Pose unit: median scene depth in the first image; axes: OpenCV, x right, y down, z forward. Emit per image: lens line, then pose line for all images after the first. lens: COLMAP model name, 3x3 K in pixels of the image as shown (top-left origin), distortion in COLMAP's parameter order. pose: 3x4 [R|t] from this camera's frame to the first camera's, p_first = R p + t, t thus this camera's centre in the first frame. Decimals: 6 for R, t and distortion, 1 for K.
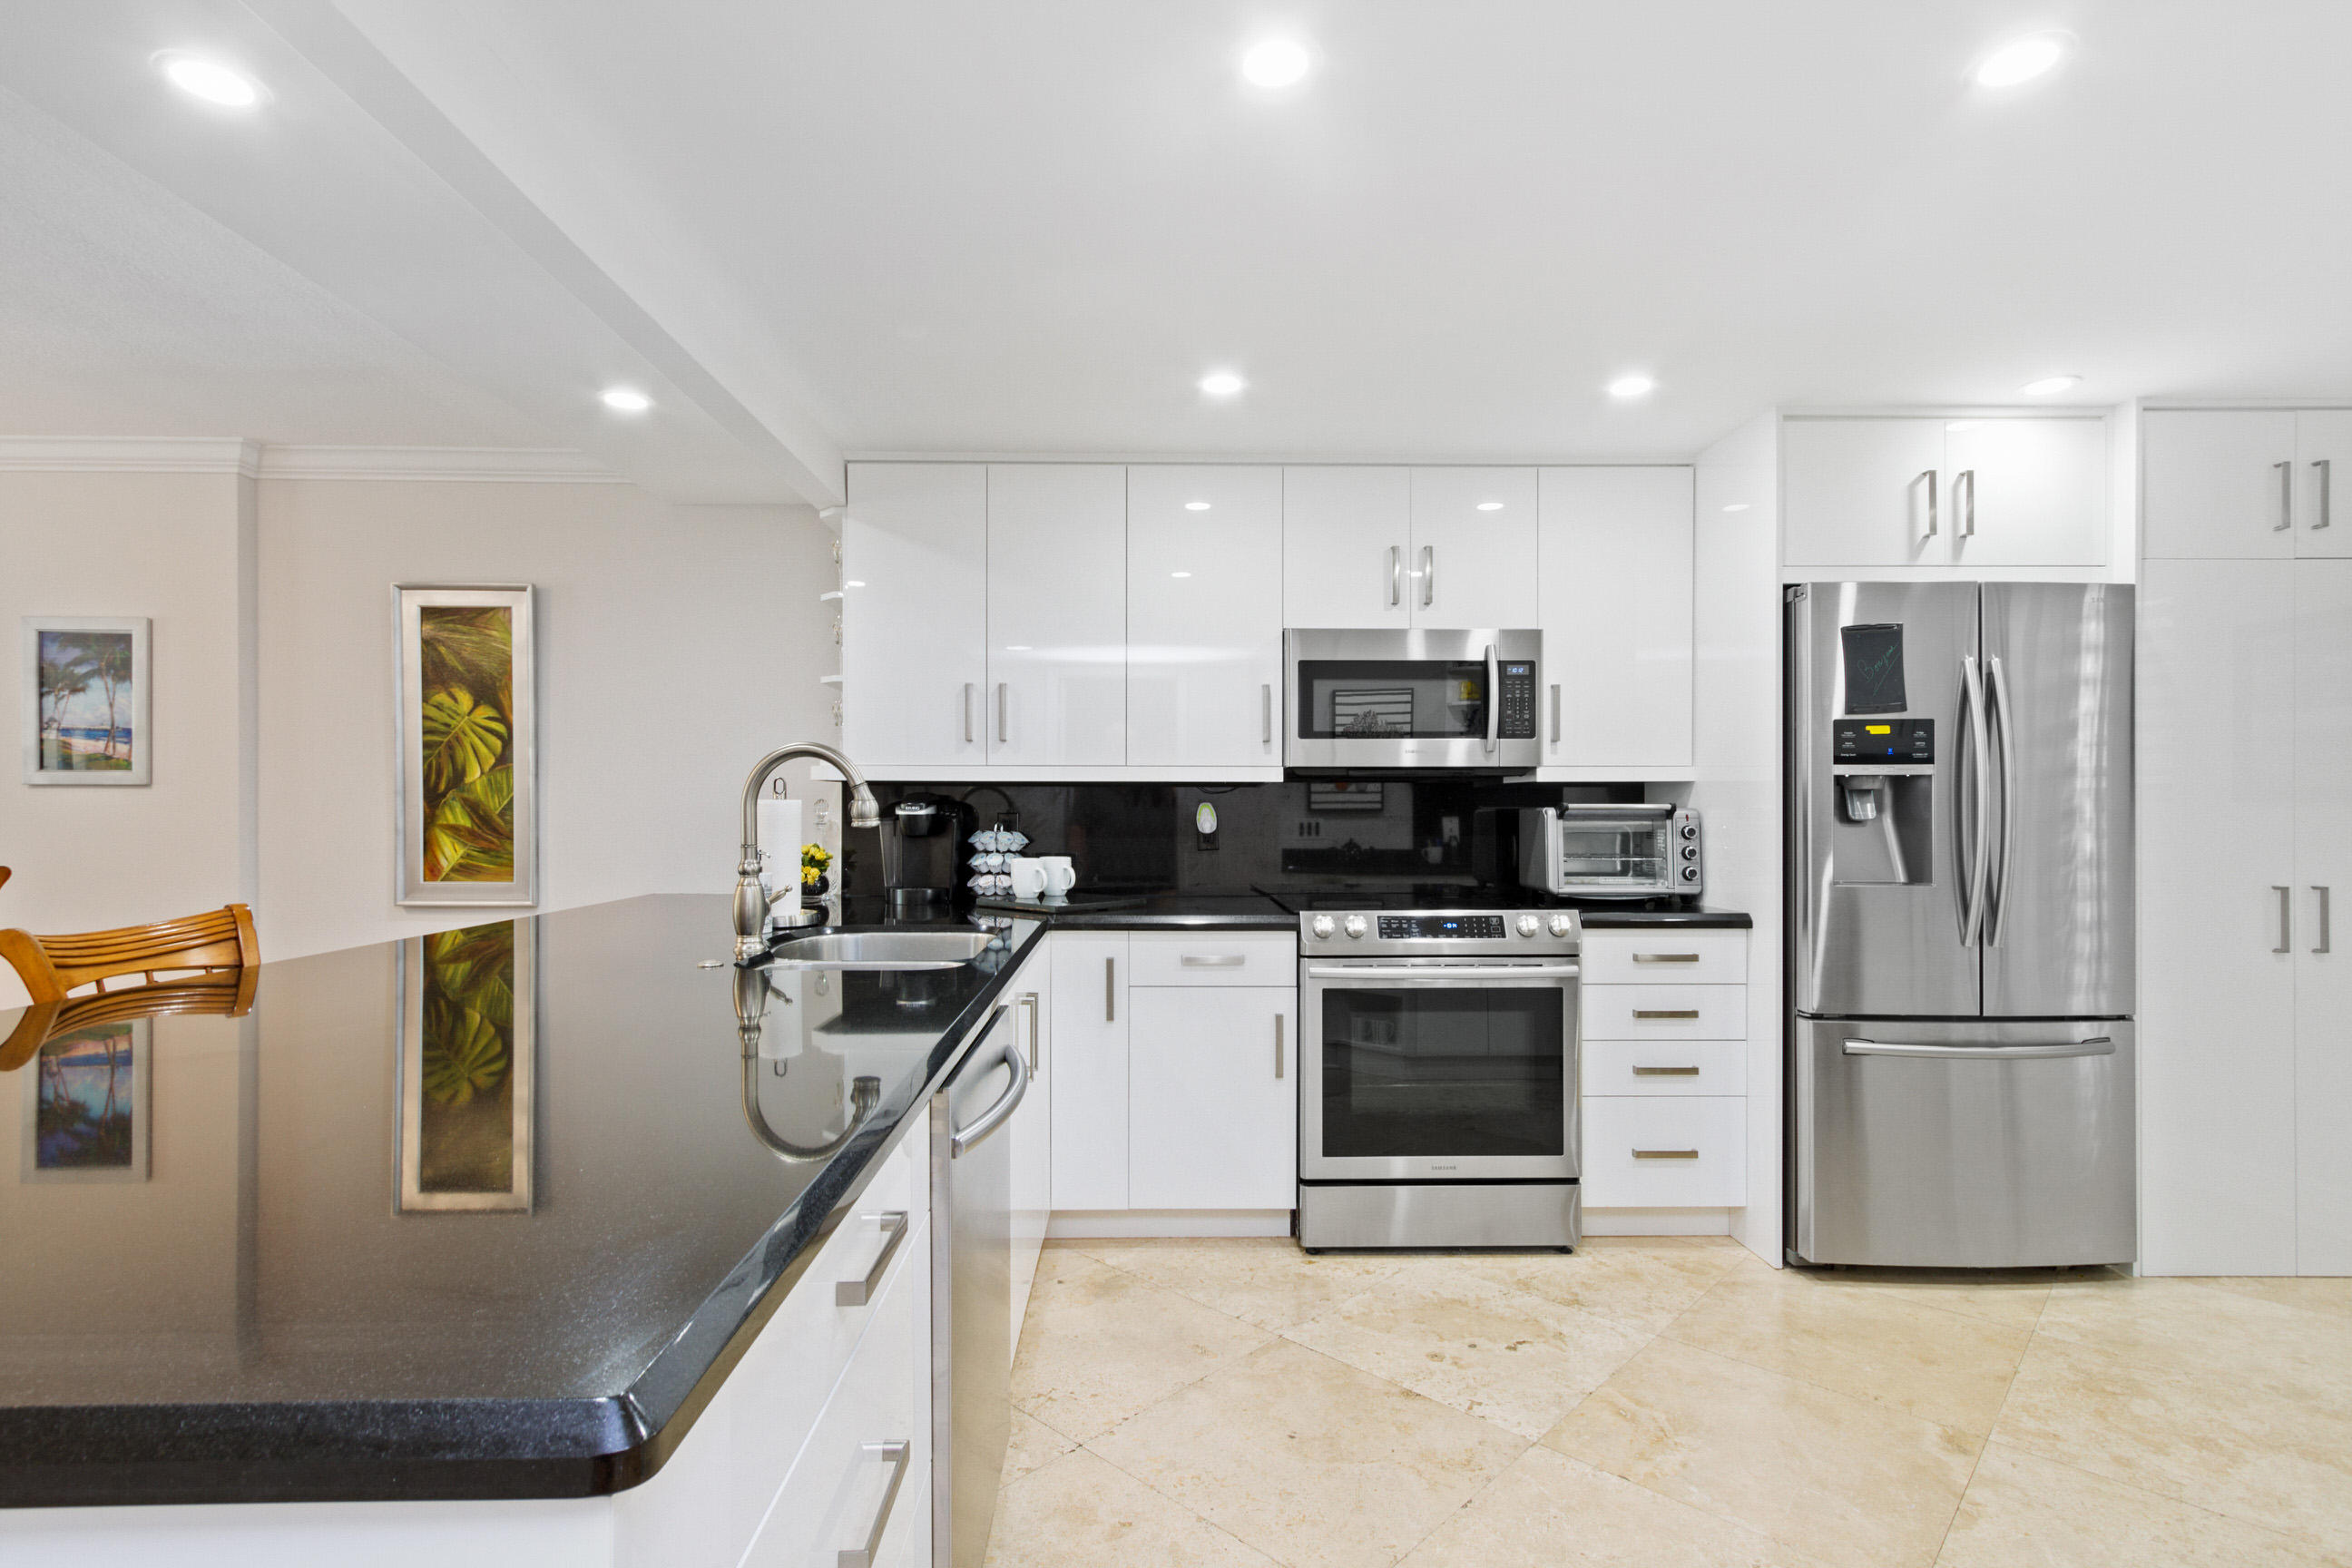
lens RADIAL K [[1113.8, 0, 1180.2], [0, 1113.8, 813.5], [0, 0, 1]] dist [0.001119, 0.003326]
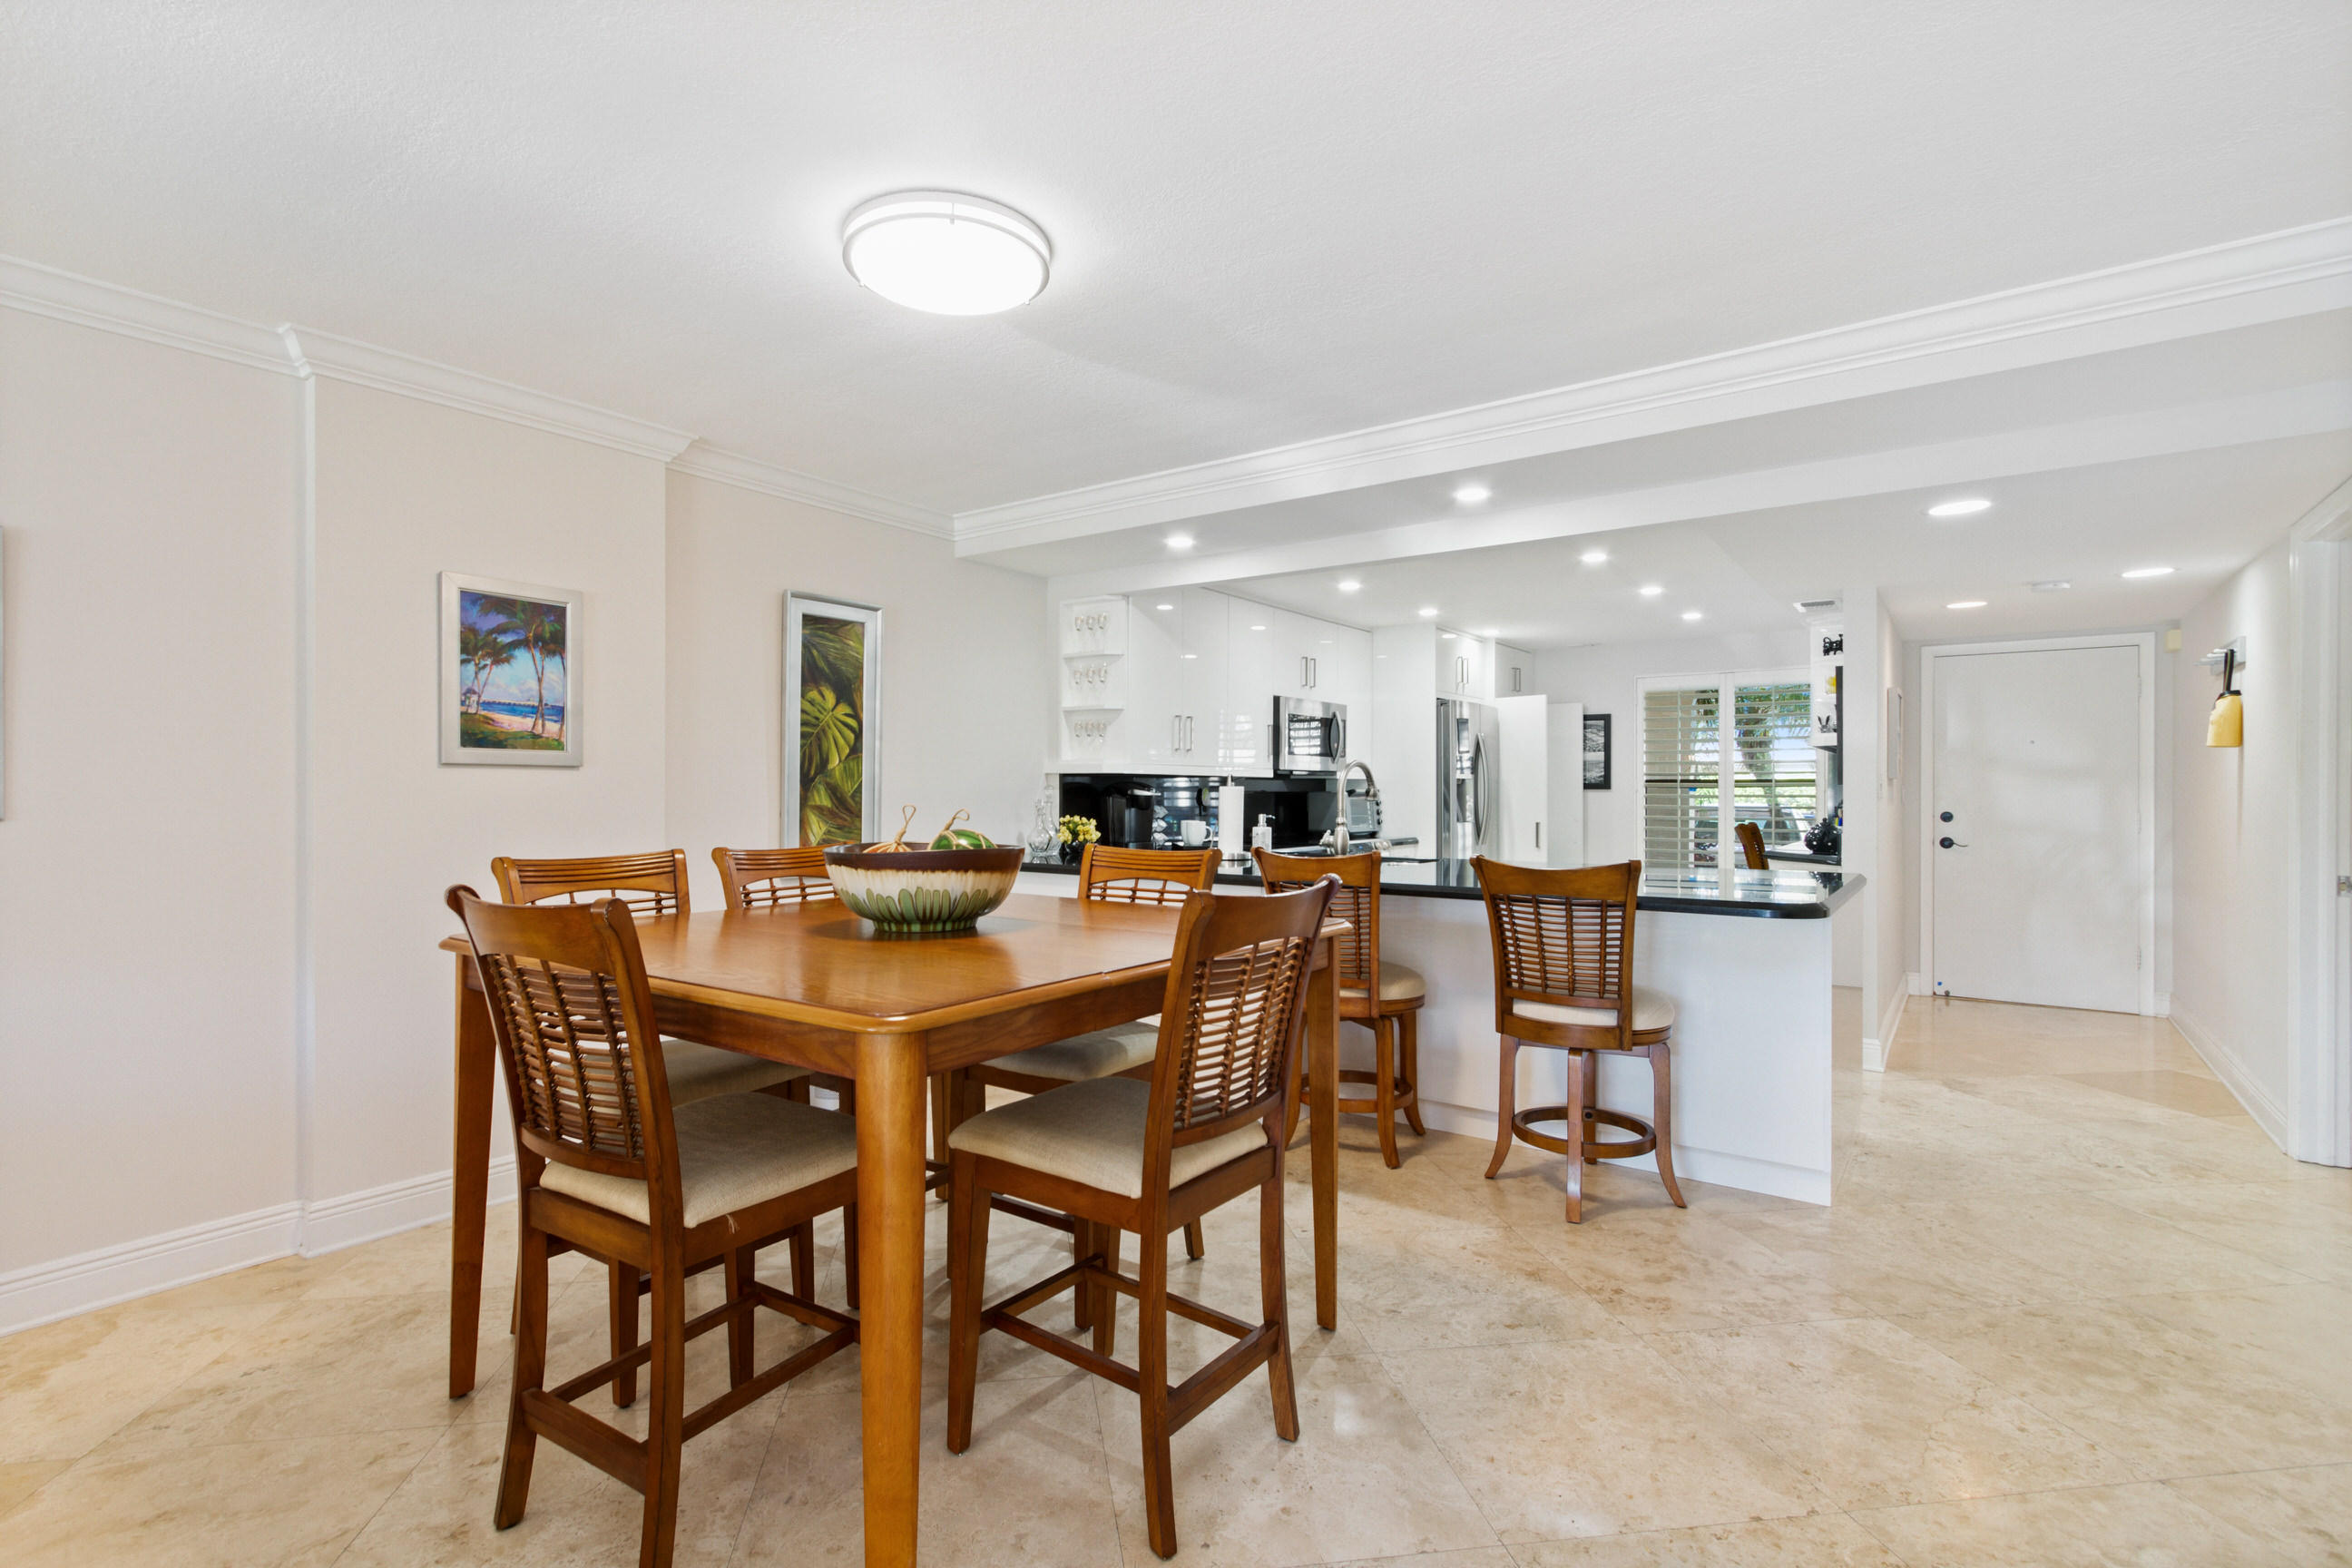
lens RADIAL K [[1113.8, 0, 1153.1], [0, 1113.8, 800.9], [0, 0, 1]] dist [0.001119, 0.003326]
pose [[0.605541, -0.006221, 0.795790, -1.364897], [0.001365, 0.999976, 0.006779, -0.001776], [-0.795813, -0.003018, 0.605535, 0.028585]]
